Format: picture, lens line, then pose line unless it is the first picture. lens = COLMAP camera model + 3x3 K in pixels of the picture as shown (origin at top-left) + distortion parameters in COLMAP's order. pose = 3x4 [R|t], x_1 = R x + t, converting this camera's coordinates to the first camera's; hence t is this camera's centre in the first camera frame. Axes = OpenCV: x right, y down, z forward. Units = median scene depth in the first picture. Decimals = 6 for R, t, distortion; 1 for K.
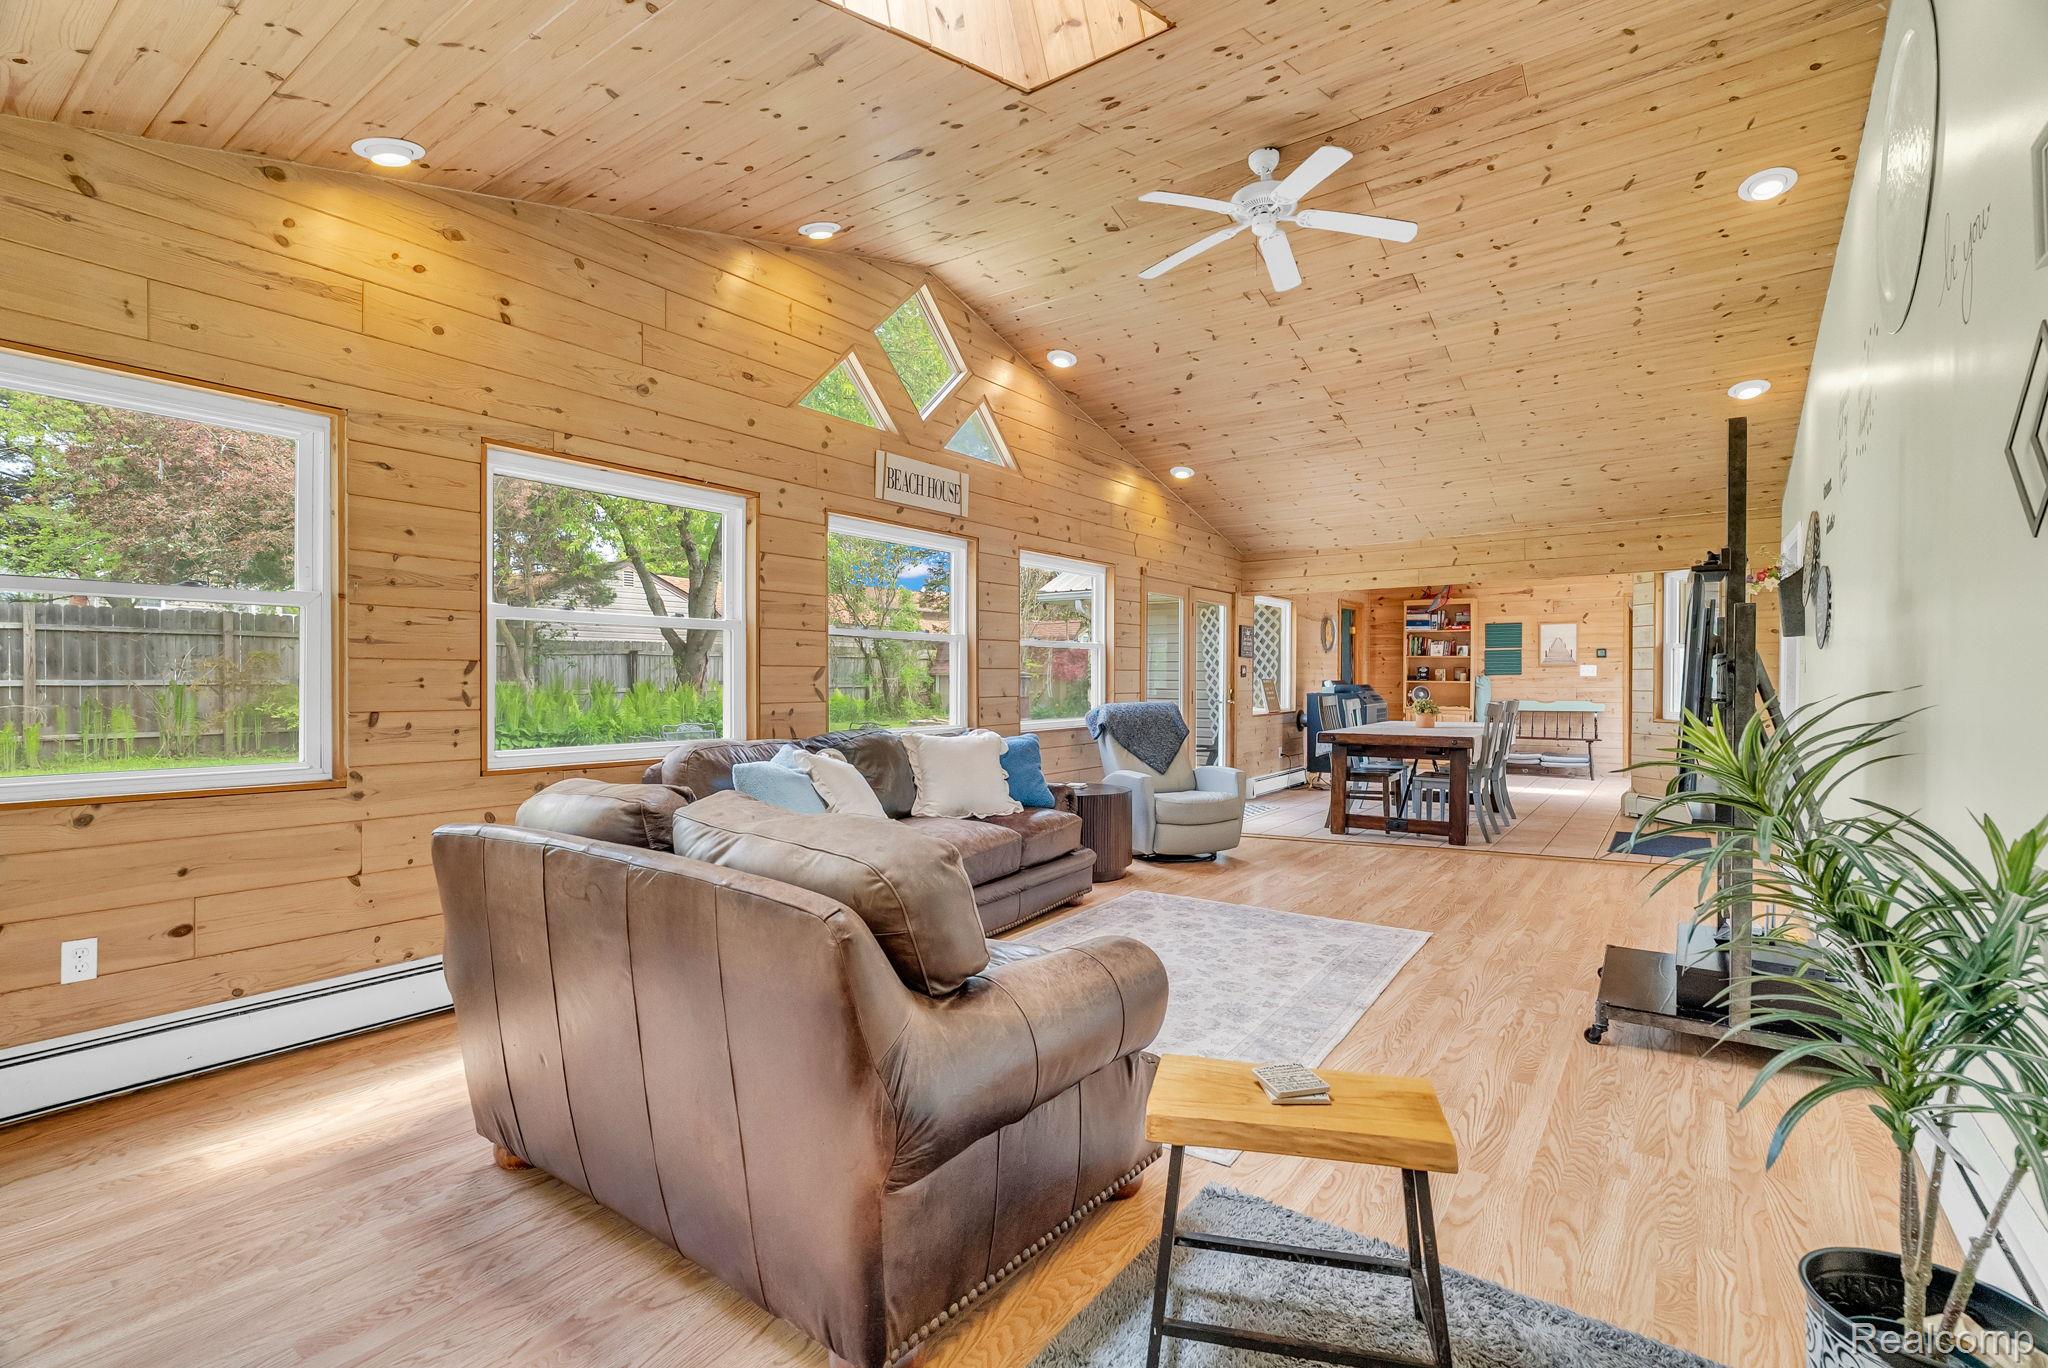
lens RADIAL K [[1024.0, 0, 1026.4], [0, 1024.0, 678.9], [0, 0, 1]] dist [-0.003549, -0.000270]
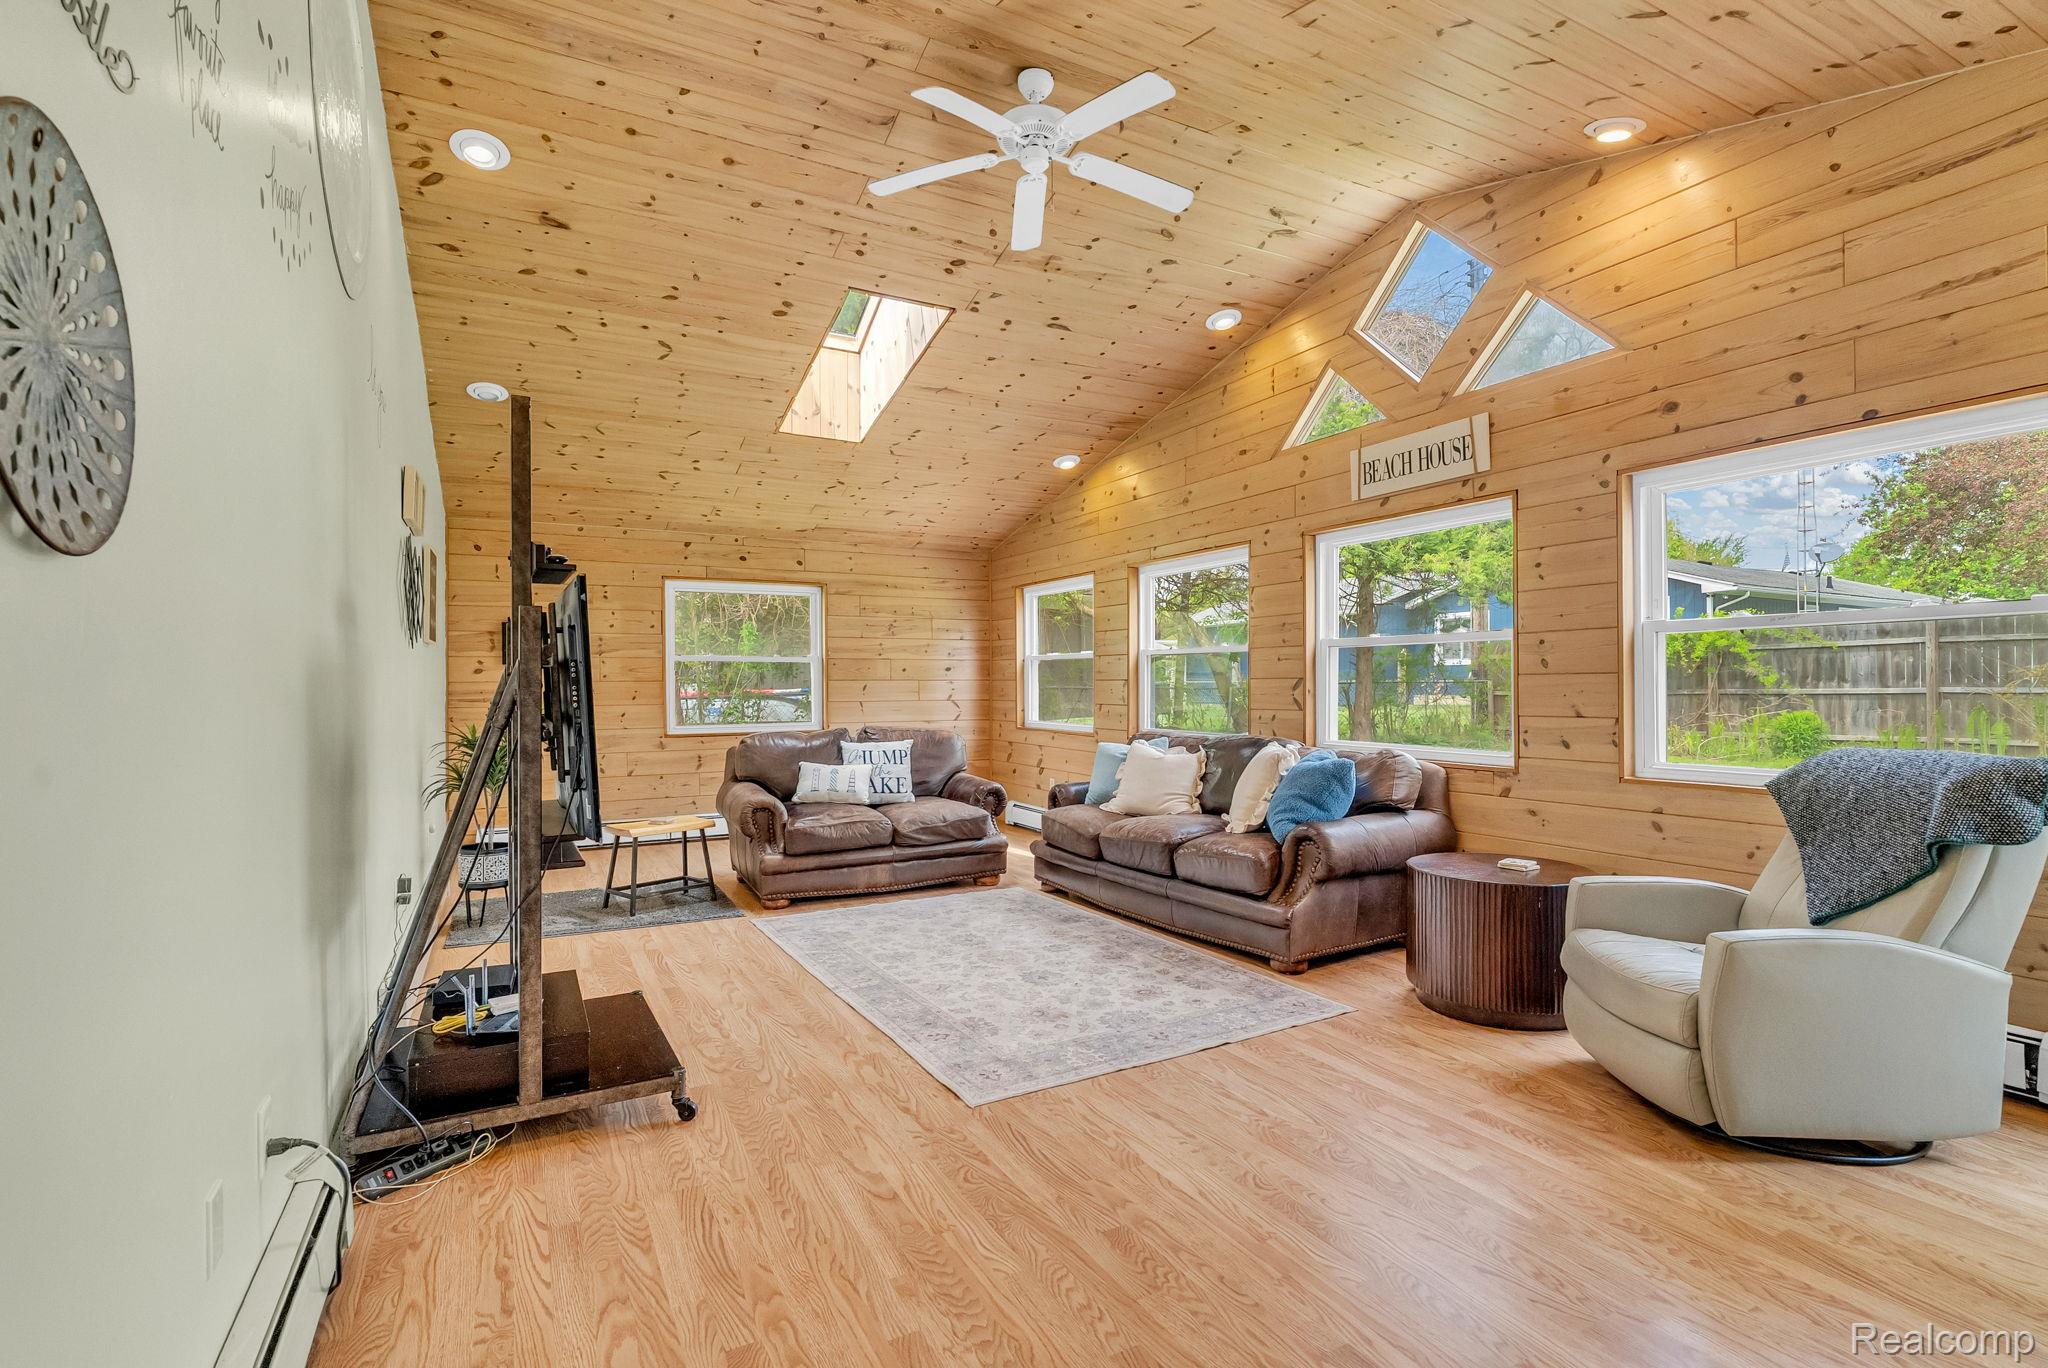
lens RADIAL K [[933.3, 0, 1020.4], [0, 933.3, 690.4], [0, 0, 1]] dist [-0.003811, 0.000096]
pose [[-0.473309, 0.004617, -0.880884, 0.859650], [0.002597, 0.999989, 0.003846, -0.003725], [0.880892, -0.000467, -0.473316, 1.267279]]
